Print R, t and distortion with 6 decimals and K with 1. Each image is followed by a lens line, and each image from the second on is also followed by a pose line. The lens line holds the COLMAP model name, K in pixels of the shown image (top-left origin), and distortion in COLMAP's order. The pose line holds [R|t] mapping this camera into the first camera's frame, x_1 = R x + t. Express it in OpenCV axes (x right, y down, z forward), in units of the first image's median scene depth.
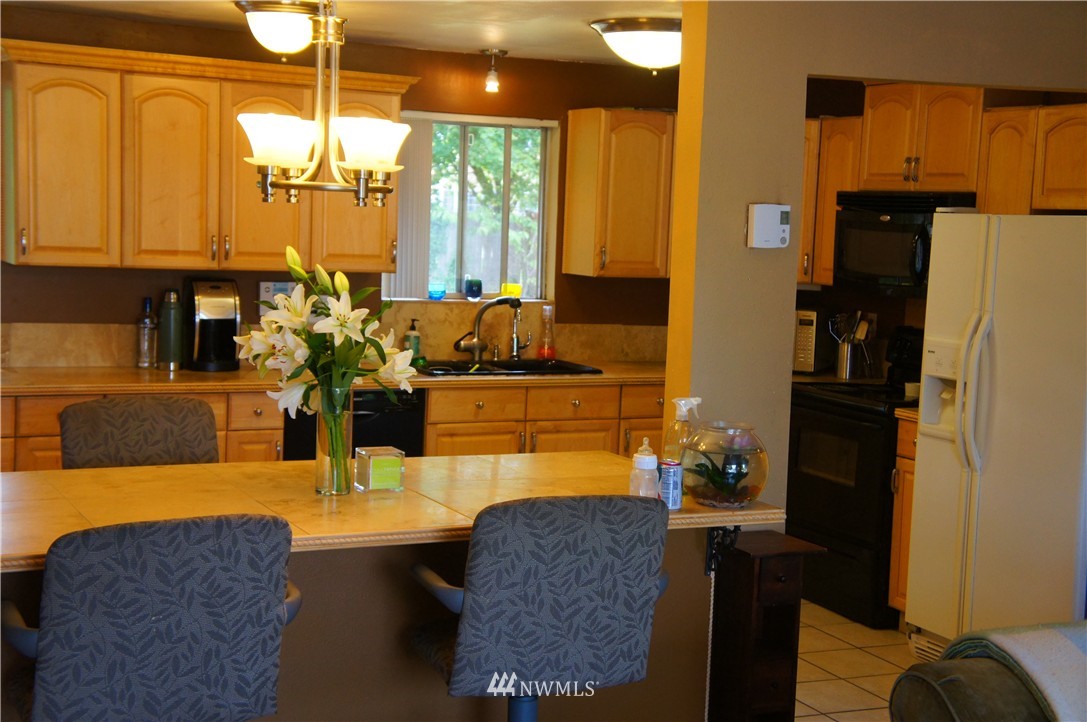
lens RADIAL K [[1556.4, 0, 543.5], [0, 1556.4, 361.0], [0, 0, 1]] dist [0.166038, 0.055245]
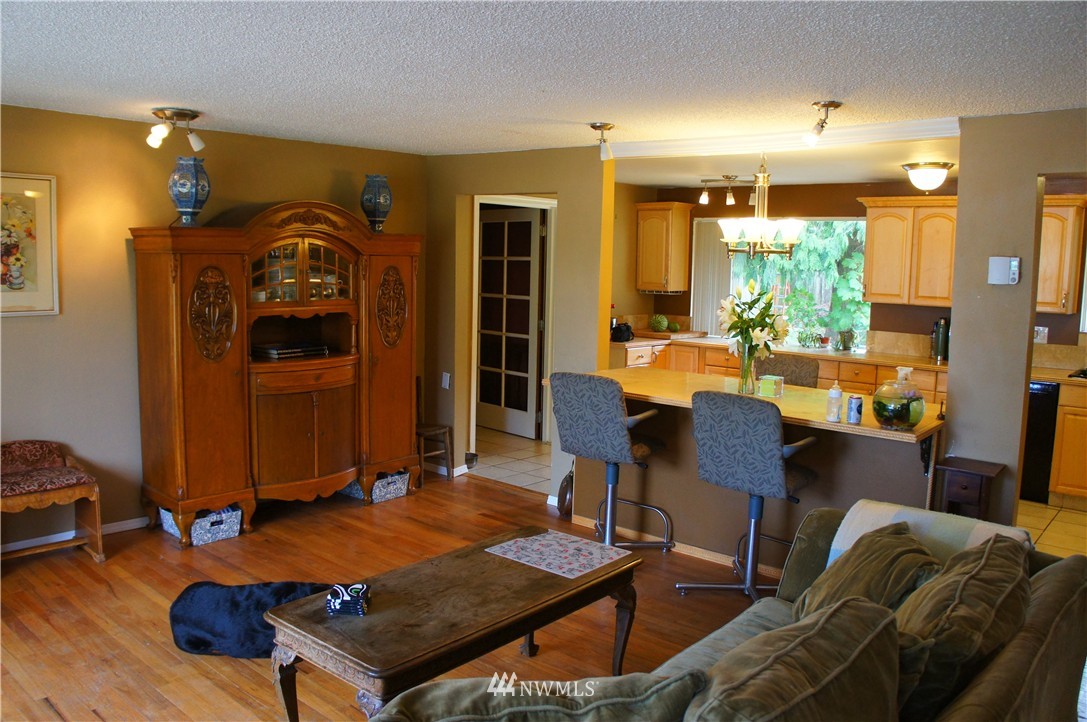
lens RADIAL K [[849.1, 0, 550.8], [0, 849.1, 357.5], [0, 0, 1]] dist [-0.182227, 0.128524]
pose [[0.398622, 0.077729, -0.913816, 0.493193], [-0.099633, 0.994175, 0.041102, 0.009003], [0.911687, 0.074662, 0.404044, 0.172799]]
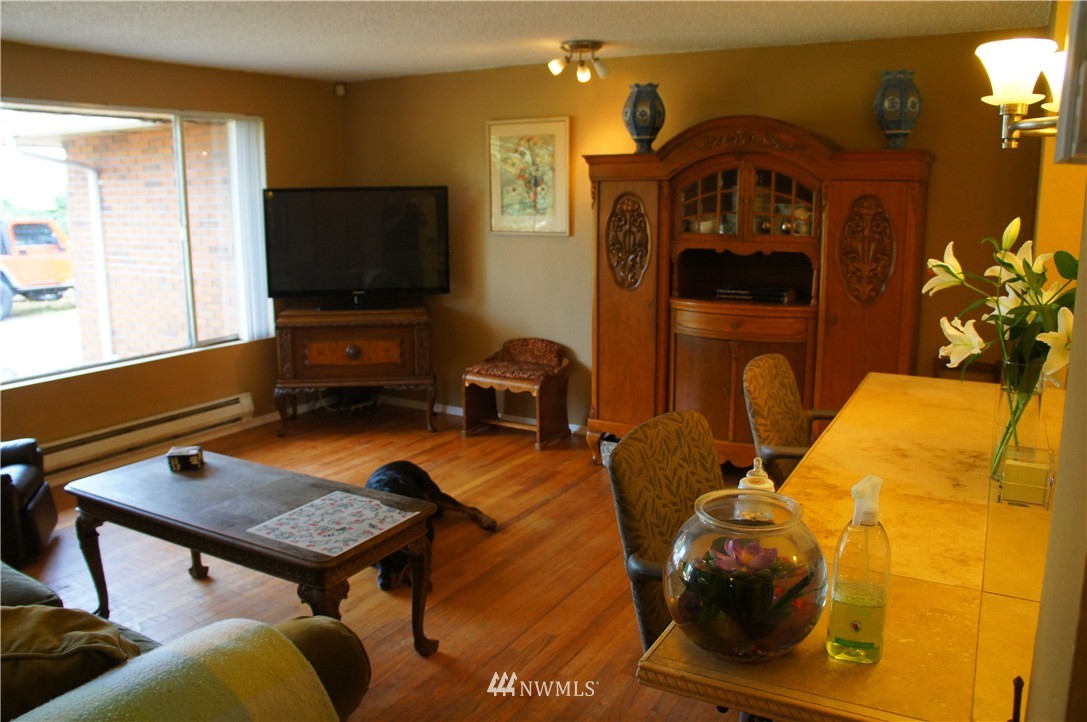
lens RADIAL K [[861.8, 0, 542.5], [0, 861.8, 354.2], [0, 0, 1]] dist [-0.184975, 0.147585]
pose [[-0.826847, 0.069297, -0.558142, 0.206263], [-0.082333, 0.966776, 0.242002, -0.046503], [0.556368, 0.246052, -0.793670, 0.737472]]
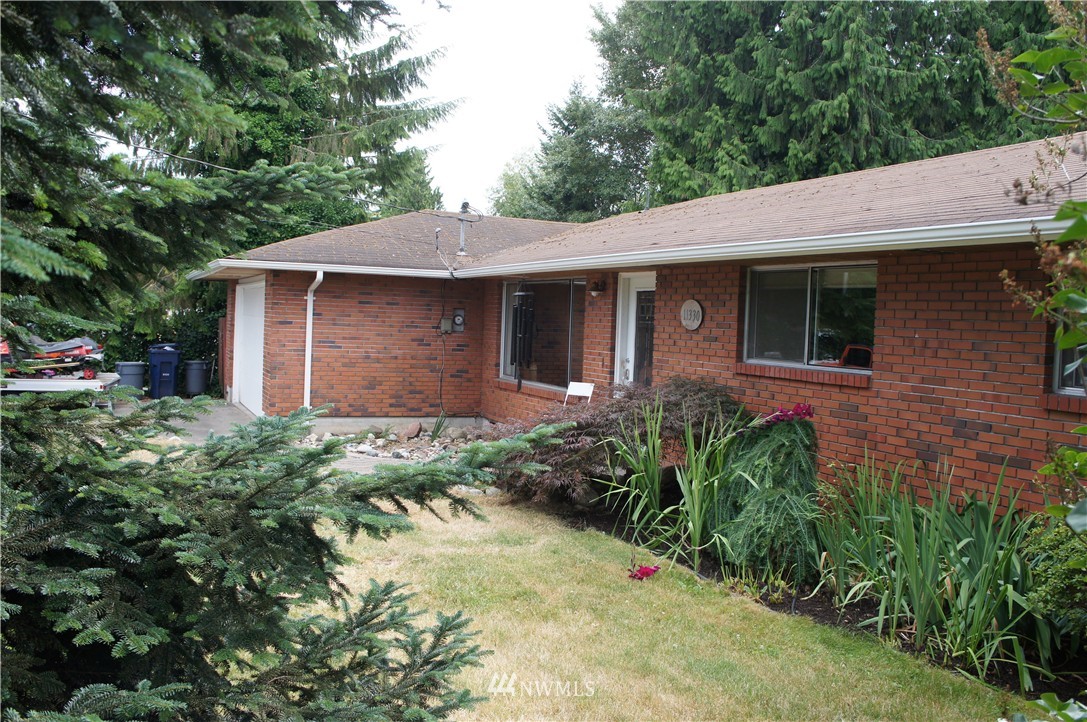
lens RADIAL K [[952.8, 0, 543.5], [0, 952.8, 361.0], [0, 0, 1]] dist [-0.106858, 0.002617]
pose [[-0.020365, 0.006245, -0.999773, 2.239649], [-0.133167, 0.991054, 0.008903, 0.106017], [0.990884, 0.133318, -0.019351, -0.014937]]
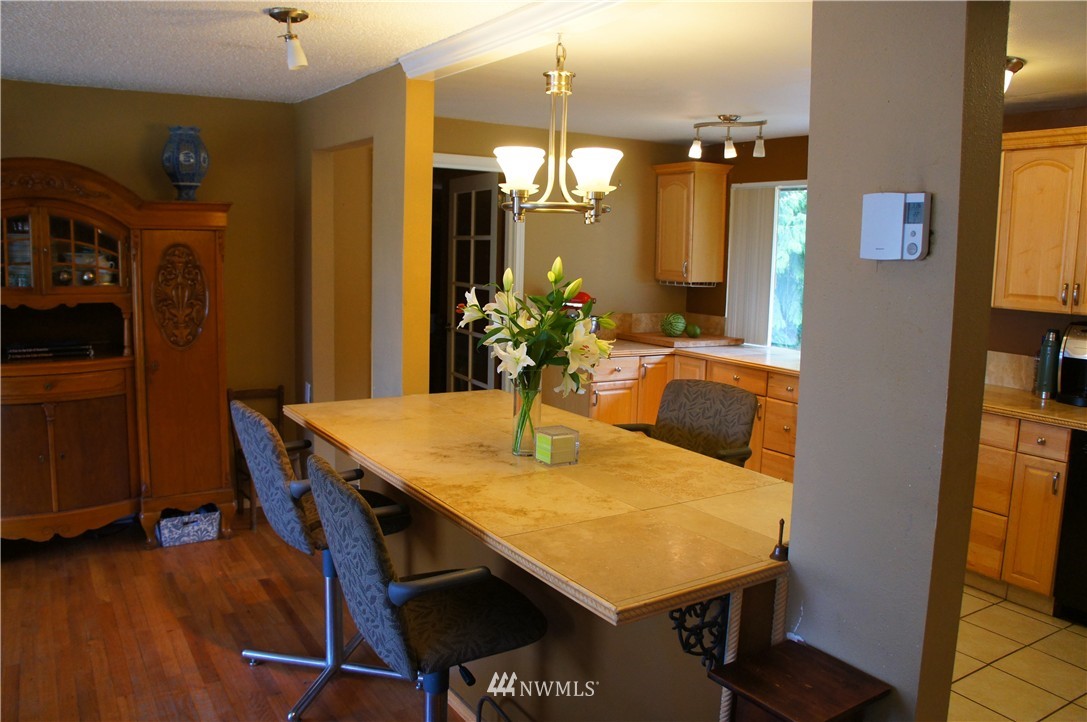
lens RADIAL K [[849.1, 0, 550.8], [0, 849.1, 357.5], [0, 0, 1]] dist [-0.182227, 0.128524]
pose [[0.120221, 0.096310, -0.988064, 0.320140], [-0.119855, 0.989411, 0.081858, -0.030140], [0.985486, 0.108583, 0.130491, 0.564827]]
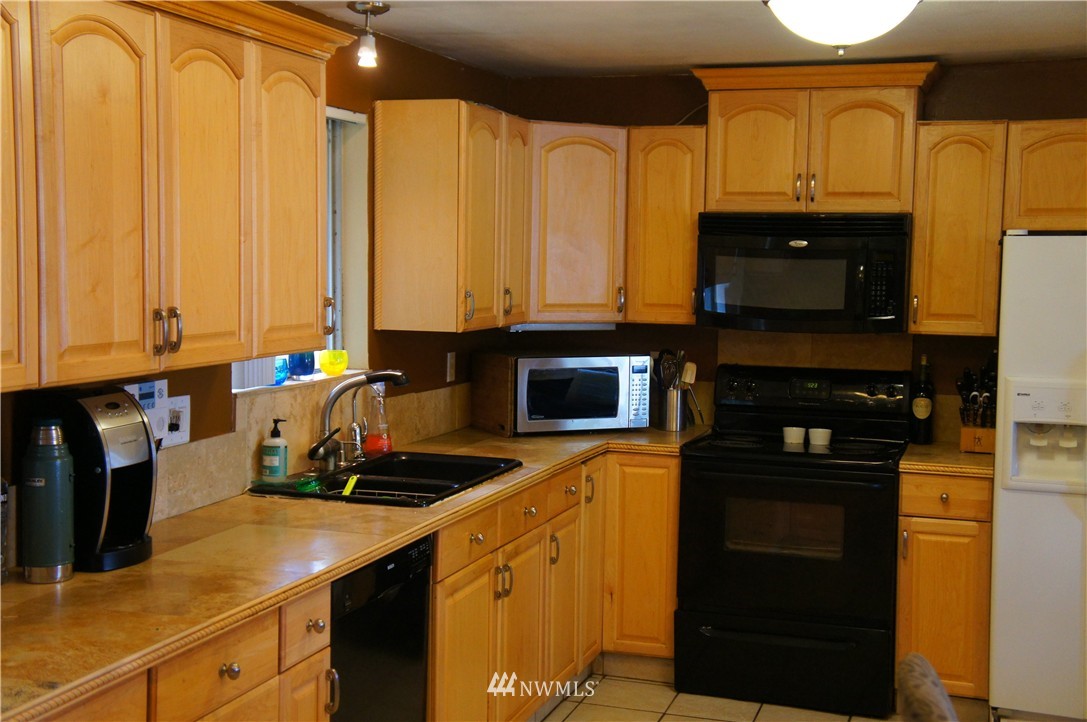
lens RADIAL K [[1411.3, 0, 543.5], [0, 1411.3, 361.0], [0, 0, 1]] dist [0.005779, 0.755027]
pose [[0.692546, -0.084809, 0.716371, -0.460726], [0.082904, 0.995842, 0.037749, -0.069738], [-0.716594, 0.033247, 0.696697, 0.578735]]
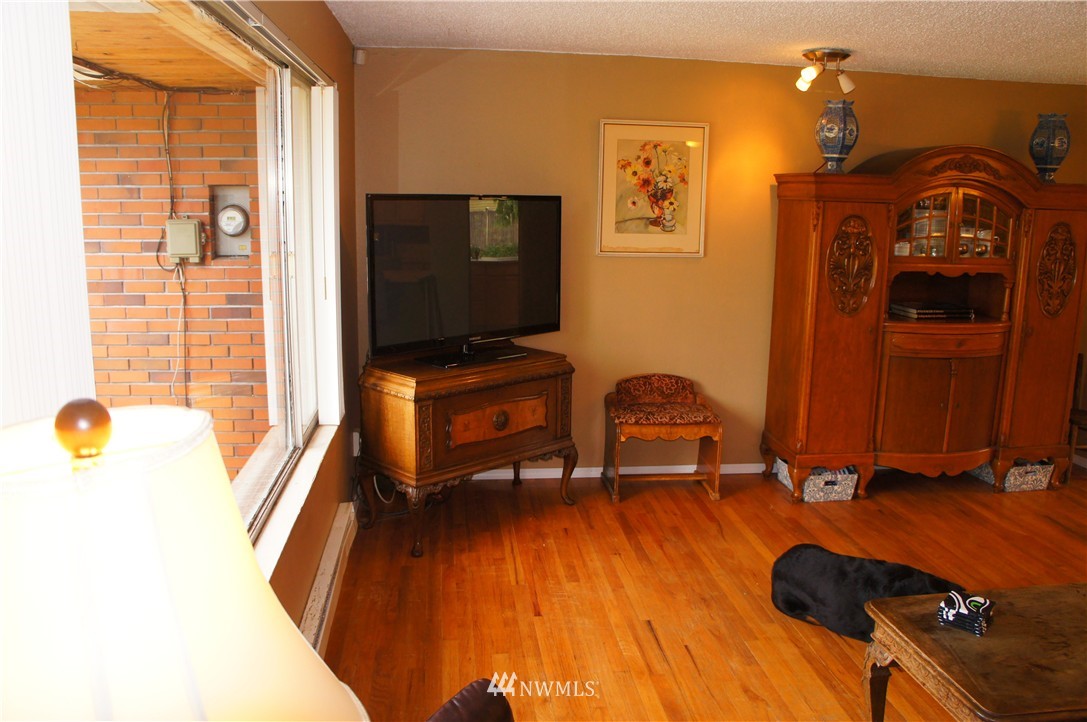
lens RADIAL K [[849.1, 0, 550.8], [0, 849.1, 357.5], [0, 0, 1]] dist [-0.182227, 0.128524]
pose [[-0.319197, 0.136884, -0.937751, 0.448992], [-0.122716, 0.975212, 0.184123, 0.008390], [0.939710, 0.173849, -0.294487, 0.173368]]
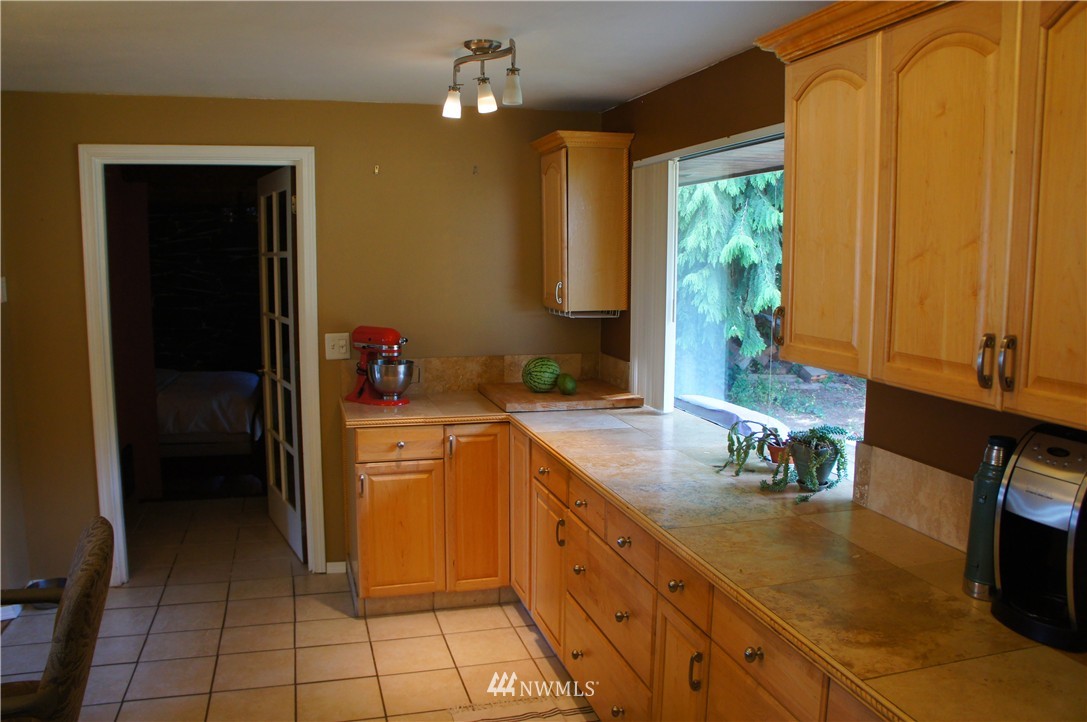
lens RADIAL K [[849.1, 0, 550.8], [0, 849.1, 357.5], [0, 0, 1]] dist [-0.182227, 0.128524]
pose [[-0.159712, 0.083820, -0.983599, 0.036861], [-0.108999, 0.988799, 0.101962, -0.083200], [0.981128, 0.123495, -0.148787, 0.912124]]
